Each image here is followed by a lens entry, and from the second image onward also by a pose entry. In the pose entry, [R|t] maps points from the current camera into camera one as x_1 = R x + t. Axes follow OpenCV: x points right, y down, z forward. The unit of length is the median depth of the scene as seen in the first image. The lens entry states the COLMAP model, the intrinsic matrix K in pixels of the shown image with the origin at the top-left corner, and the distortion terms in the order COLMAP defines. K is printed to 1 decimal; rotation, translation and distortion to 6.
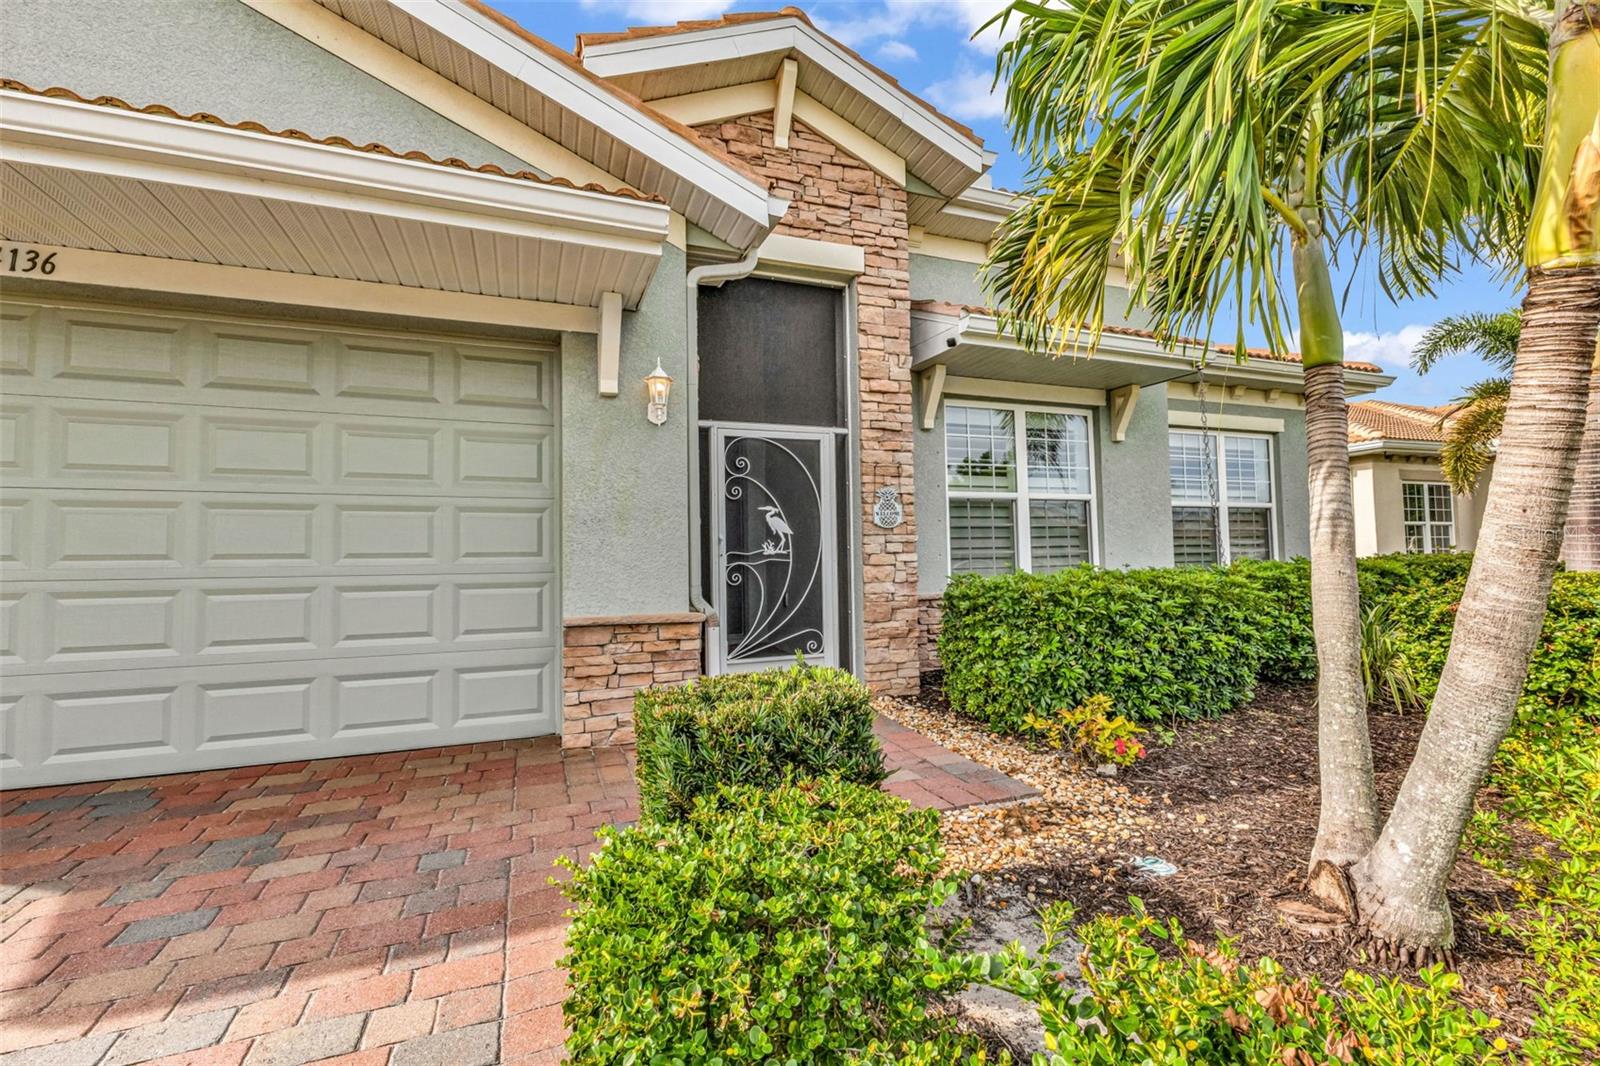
lens RADIAL K [[712.8, 0, 804.5], [0, 712.8, 530.6], [0, 0, 1]] dist [0.017272, -0.000603]
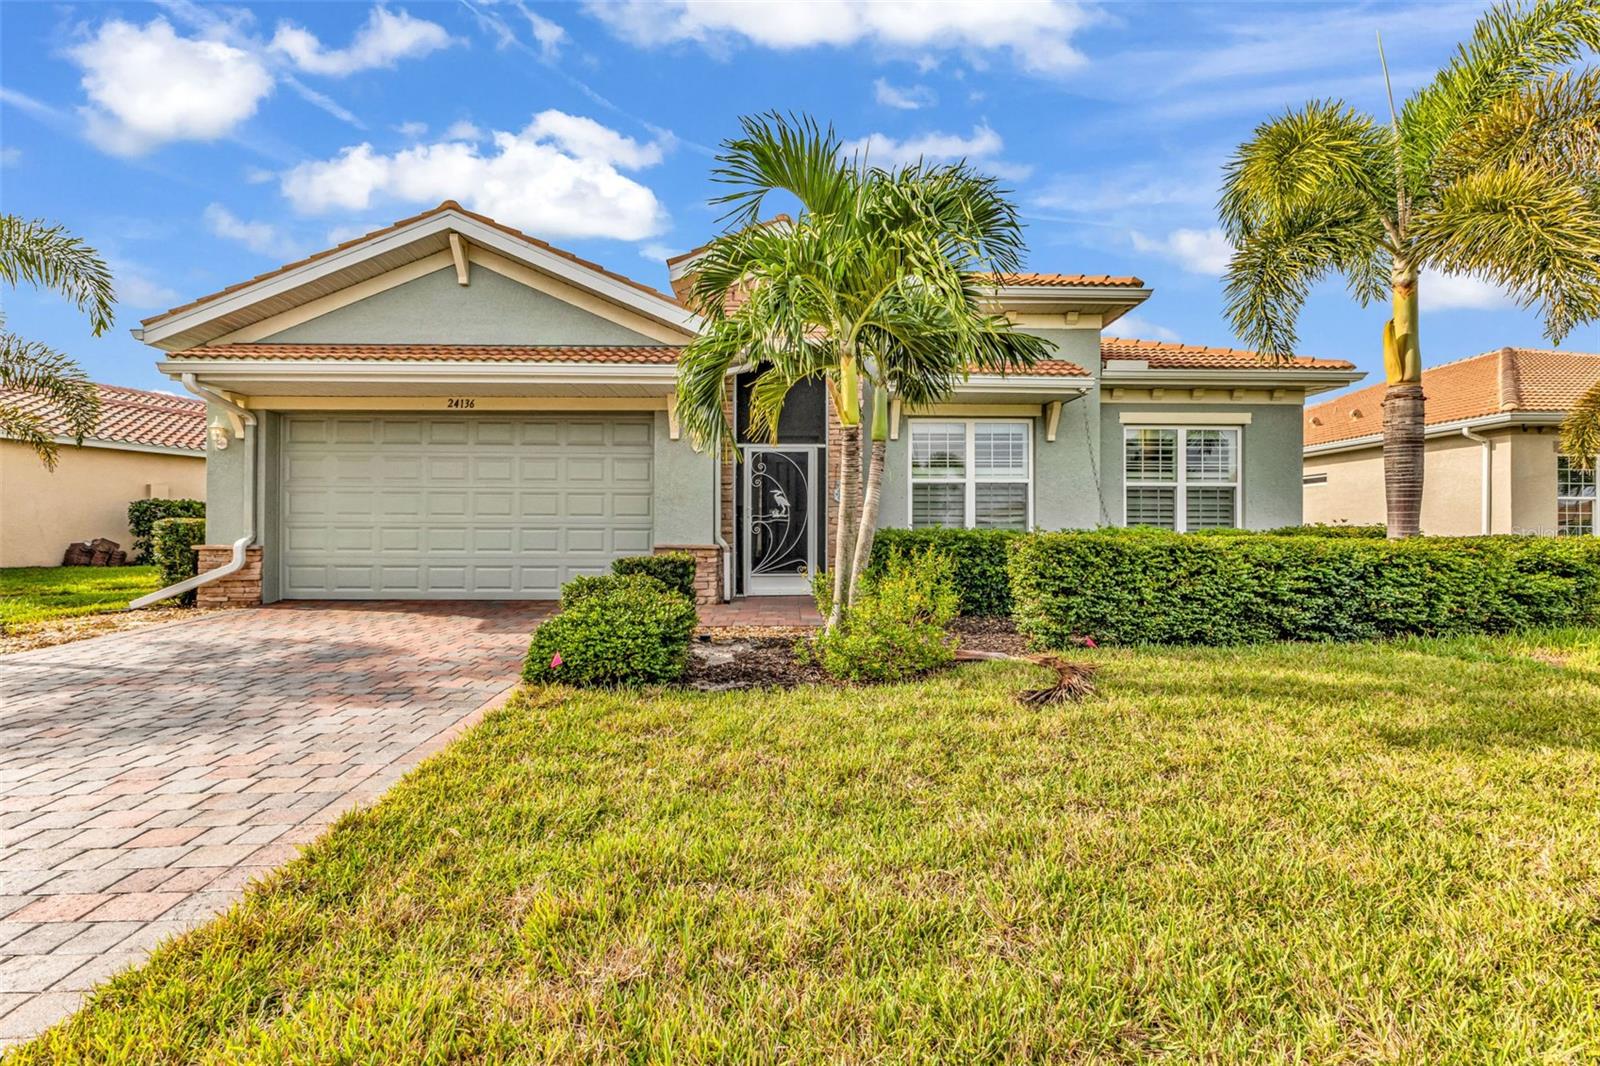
lens RADIAL K [[703.9, 0, 803.8], [0, 703.9, 528.5], [0, 0, 1]] dist [-0.002154, -0.000181]
pose [[0.940415, 0.017091, -0.339598, 0.605641], [-0.002952, 0.999109, 0.042108, -0.012657], [0.340015, -0.038597, 0.939628, -0.633041]]
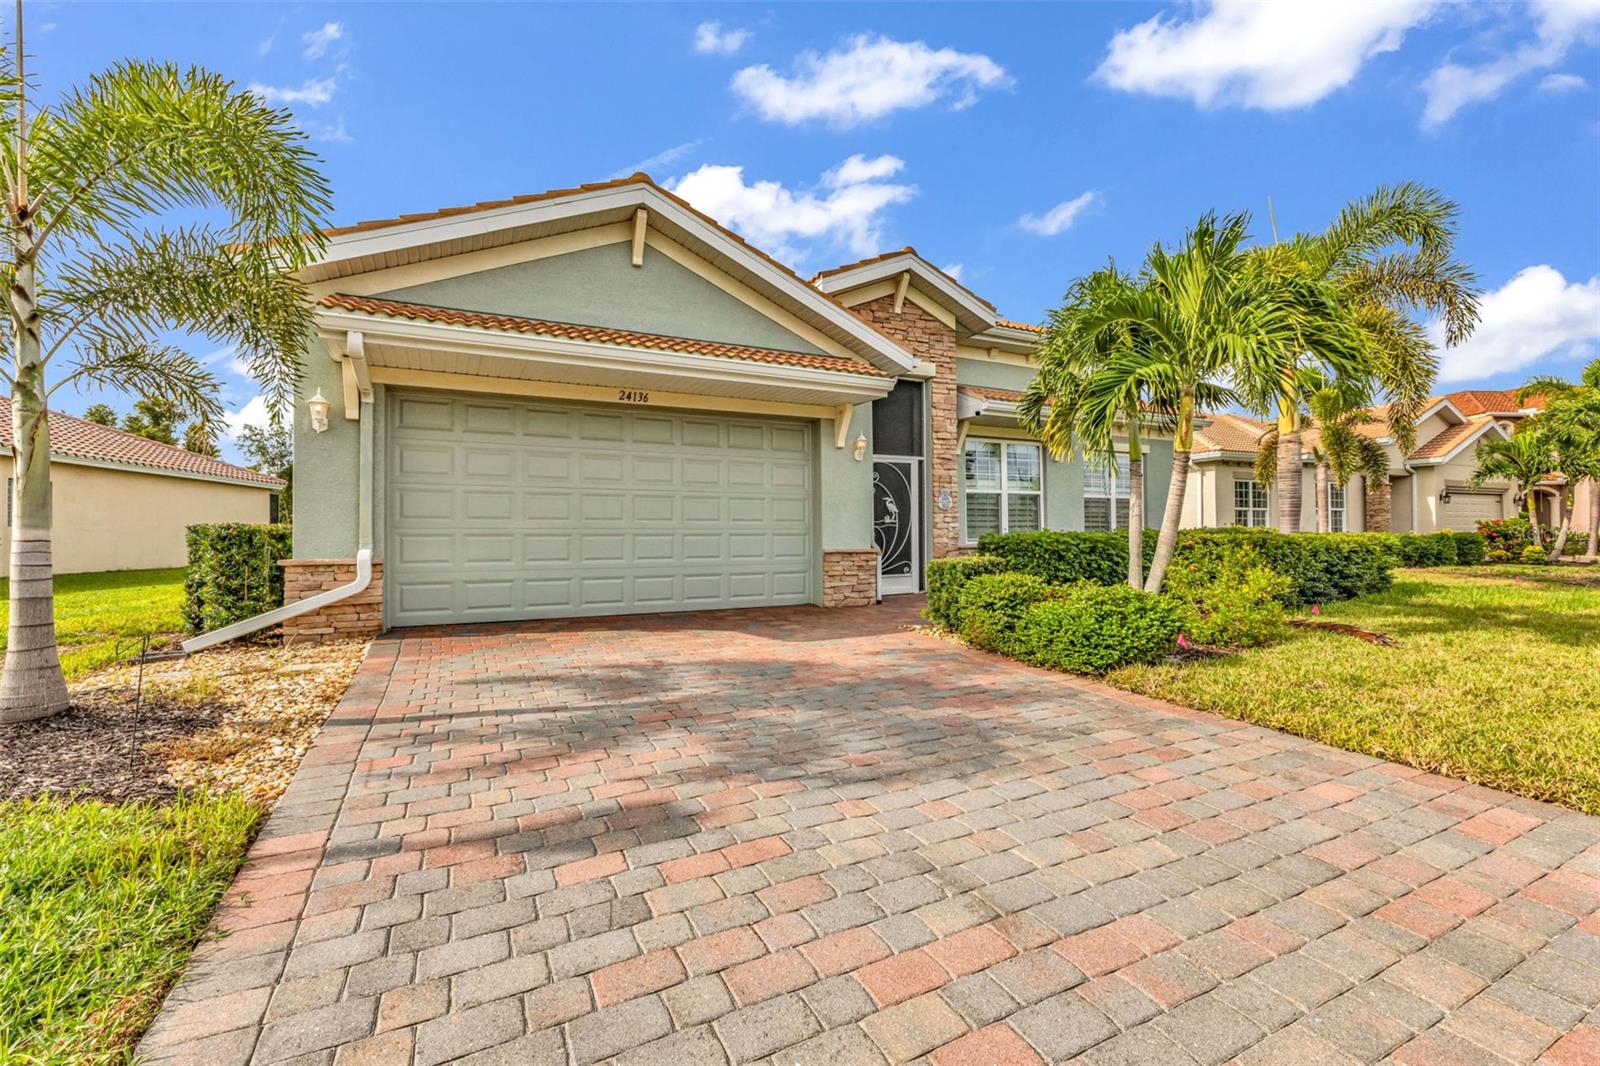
lens RADIAL K [[686.9, 0, 801.9], [0, 686.9, 528.5], [0, 0, 1]] dist [0.006354, -0.000060]
pose [[0.995675, 0.011411, 0.092197, -0.444502], [-0.014418, 0.999383, 0.032022, -0.006427], [-0.091774, -0.033213, 0.995226, -0.828516]]
